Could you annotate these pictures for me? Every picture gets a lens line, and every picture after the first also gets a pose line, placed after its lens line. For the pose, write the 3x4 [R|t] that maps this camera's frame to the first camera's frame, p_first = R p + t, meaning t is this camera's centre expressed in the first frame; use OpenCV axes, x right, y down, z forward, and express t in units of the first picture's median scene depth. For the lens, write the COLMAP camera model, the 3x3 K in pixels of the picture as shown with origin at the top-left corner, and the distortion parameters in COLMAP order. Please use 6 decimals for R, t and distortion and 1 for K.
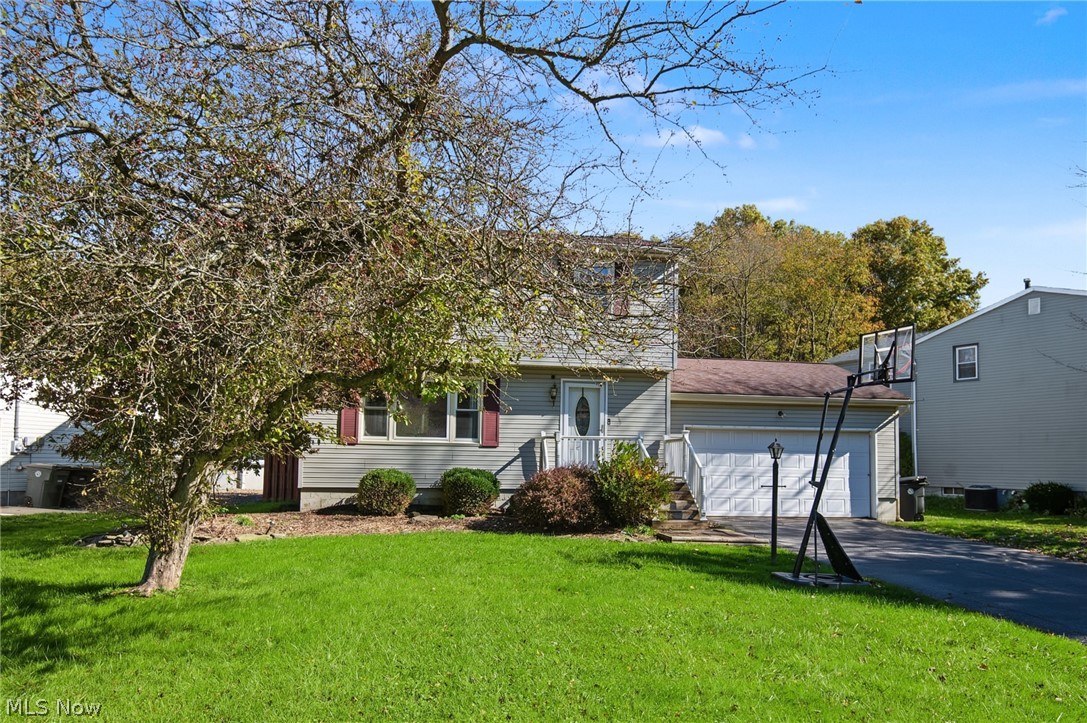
lens RADIAL K [[770.4, 0, 543.4], [0, 770.4, 370.8], [0, 0, 1]] dist [0.012085, 0.001808]
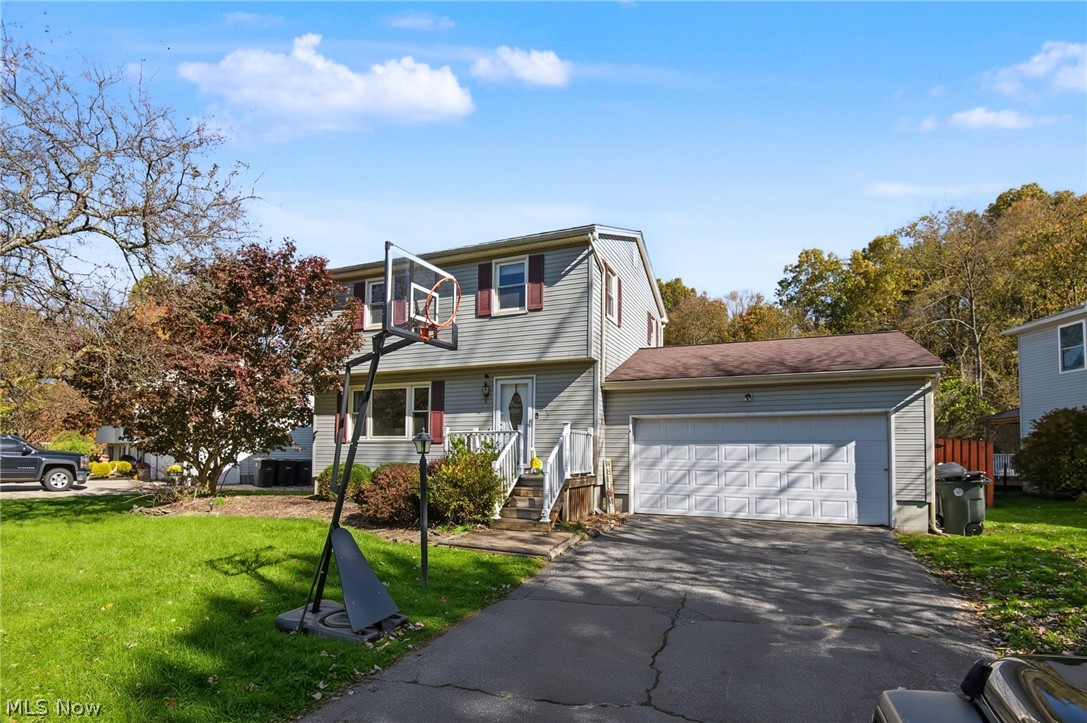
lens RADIAL K [[560.5, 0, 525.1], [0, 560.5, 382.8], [0, 0, 1]] dist [-0.031043, -0.003912]
pose [[0.829702, -0.077823, -0.552755, 0.449624], [0.072782, 0.996863, -0.031101, 0.042147], [0.553441, -0.014426, 0.832763, 0.364852]]
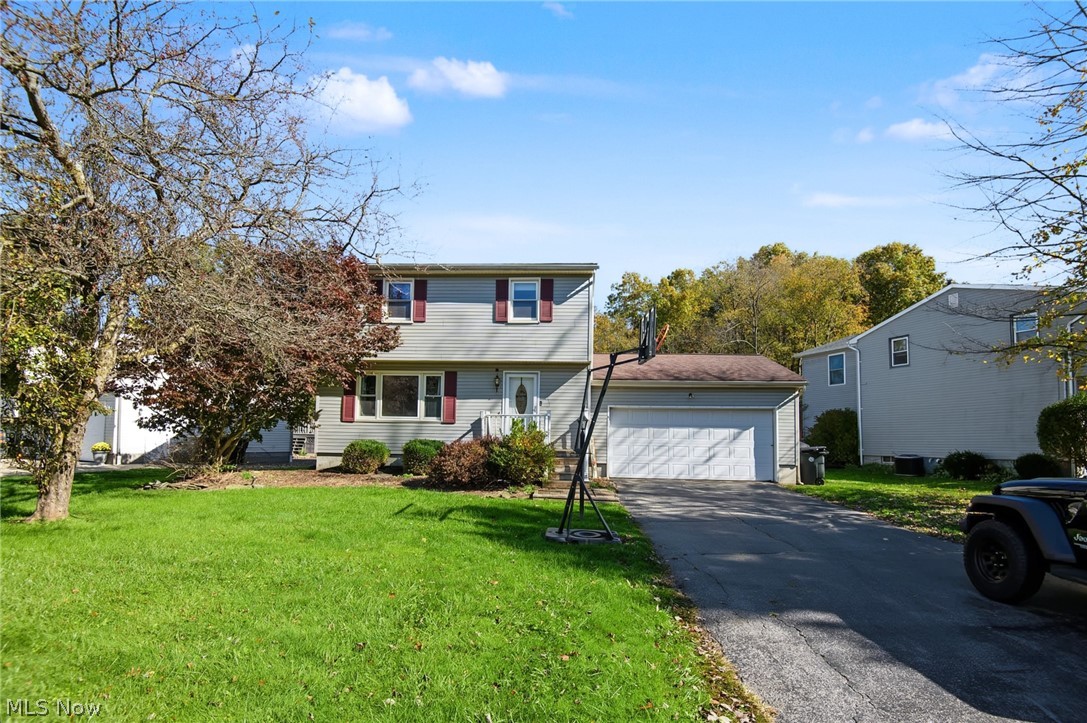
lens RADIAL K [[532.3, 0, 539.8], [0, 532.3, 364.5], [0, 0, 1]] dist [-0.013476, -0.016258]
pose [[0.975616, -0.030515, -0.217352, 0.262649], [0.025967, 0.999381, -0.023752, 0.020913], [0.217942, 0.017529, 0.975804, 0.124154]]
